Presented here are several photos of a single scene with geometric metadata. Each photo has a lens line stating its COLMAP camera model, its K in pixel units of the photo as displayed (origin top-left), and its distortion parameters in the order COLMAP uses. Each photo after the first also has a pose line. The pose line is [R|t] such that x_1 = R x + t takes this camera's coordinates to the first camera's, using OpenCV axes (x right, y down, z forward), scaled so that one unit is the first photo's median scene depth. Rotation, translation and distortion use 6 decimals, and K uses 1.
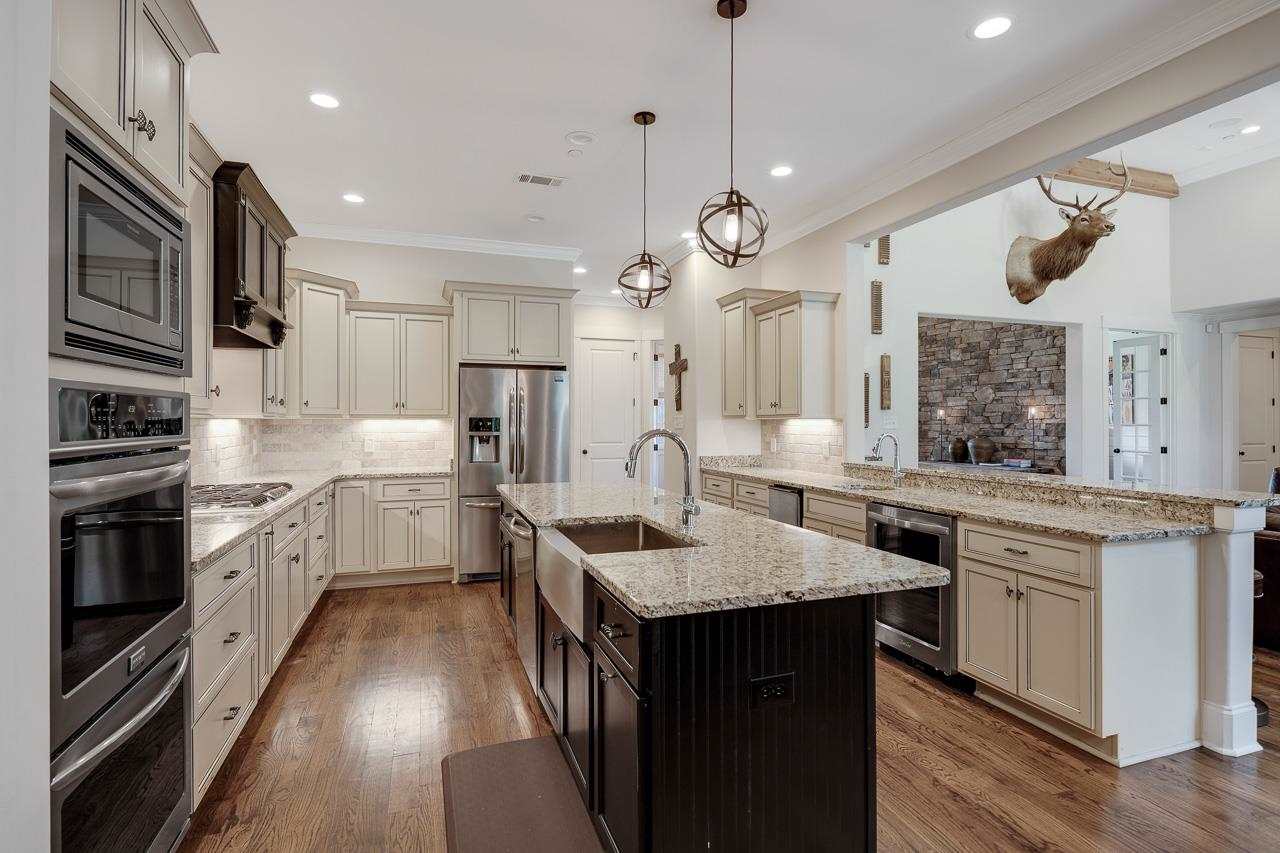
lens RADIAL K [[629.3, 0, 612.2], [0, 629.3, 422.7], [0, 0, 1]] dist [-0.001106, -0.001001]
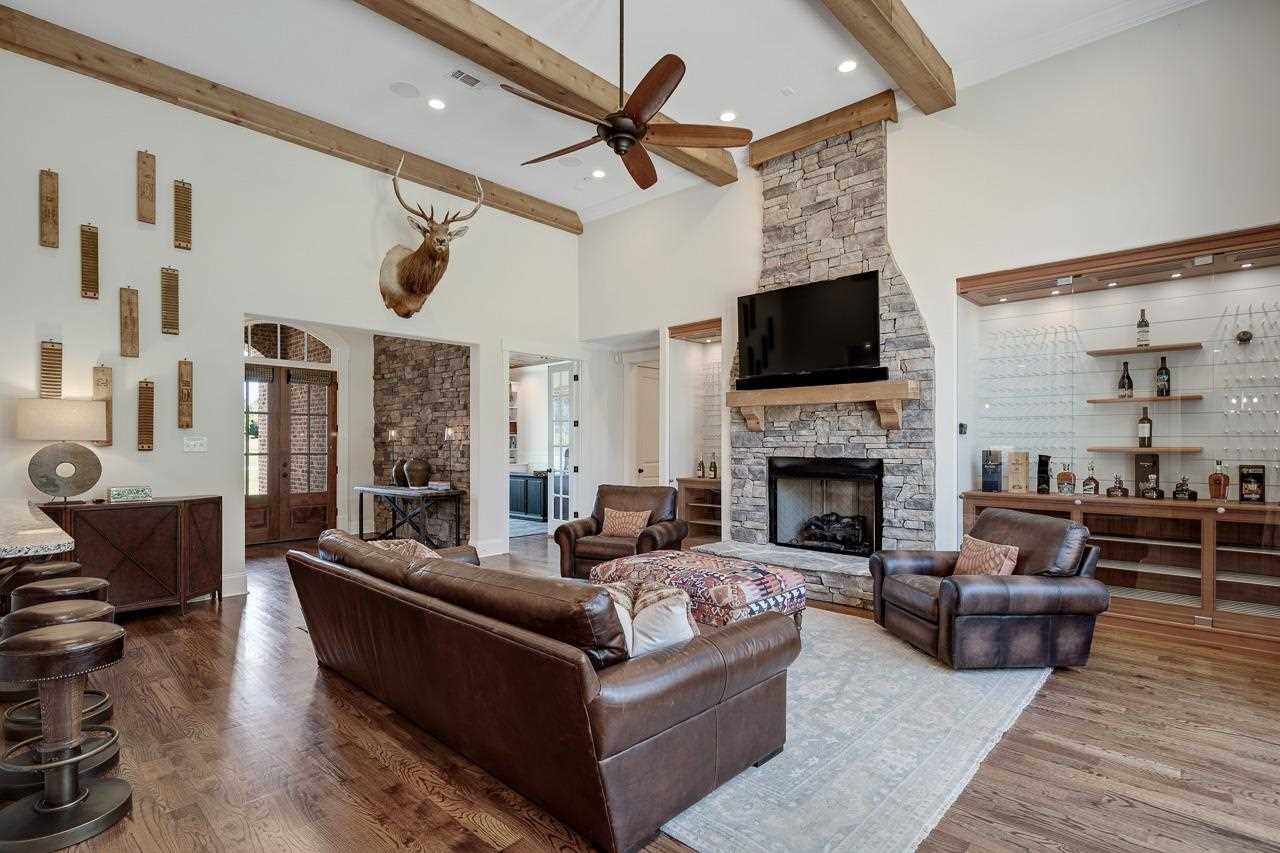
lens RADIAL K [[628.4, 0, 640.7], [0, 628.4, 444.2], [0, 0, 1]] dist [-0.002902, -0.000629]
pose [[0.879886, -0.001347, 0.475183, 0.481168], [0.001798, 0.999998, -0.000495, 0.001299], [-0.475181, 0.001290, 0.879887, 0.006607]]
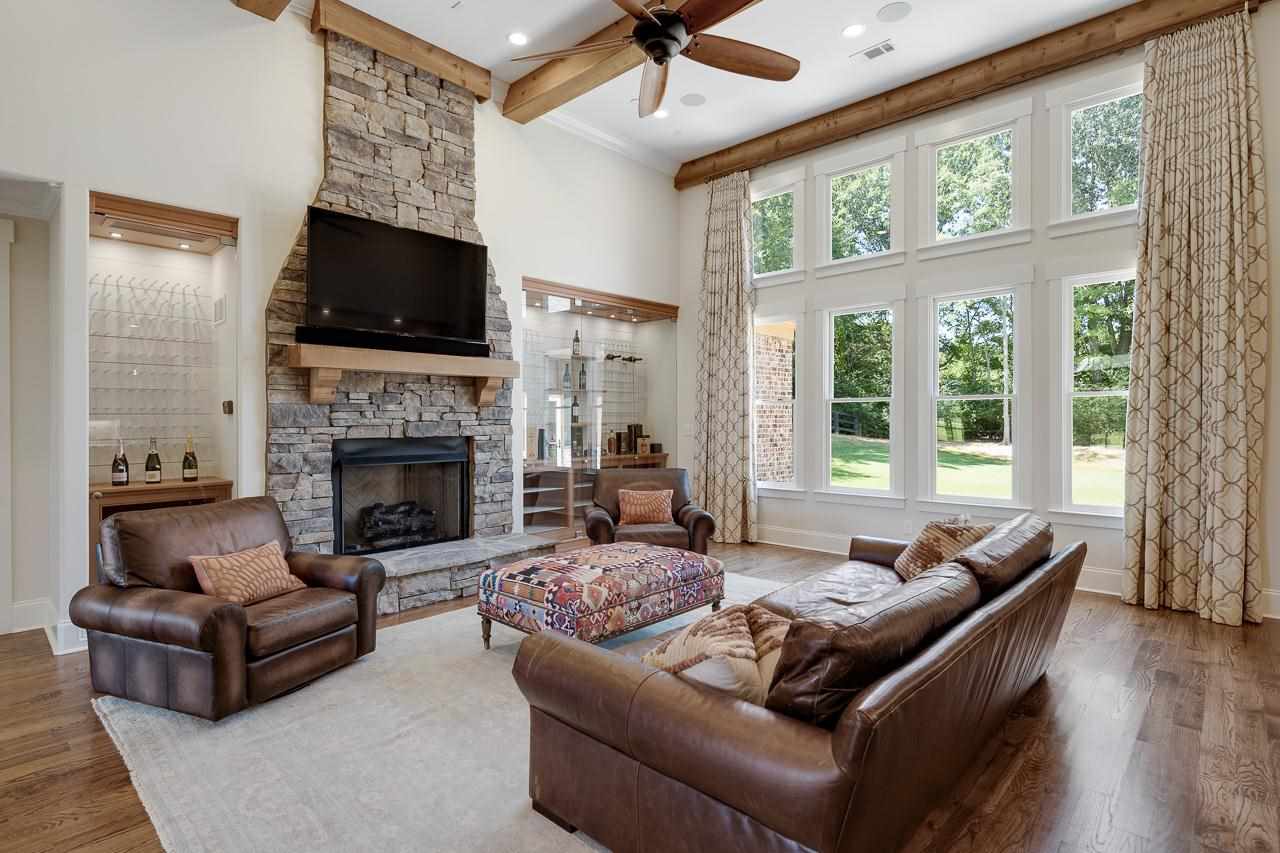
lens RADIAL K [[629.3, 0, 612.2], [0, 629.3, 422.7], [0, 0, 1]] dist [-0.001106, -0.001001]
pose [[-0.464564, -0.002957, 0.885535, 0.355085], [0.005343, 0.999967, 0.006142, -0.000542], [-0.885523, 0.007585, -0.464533, 0.750865]]
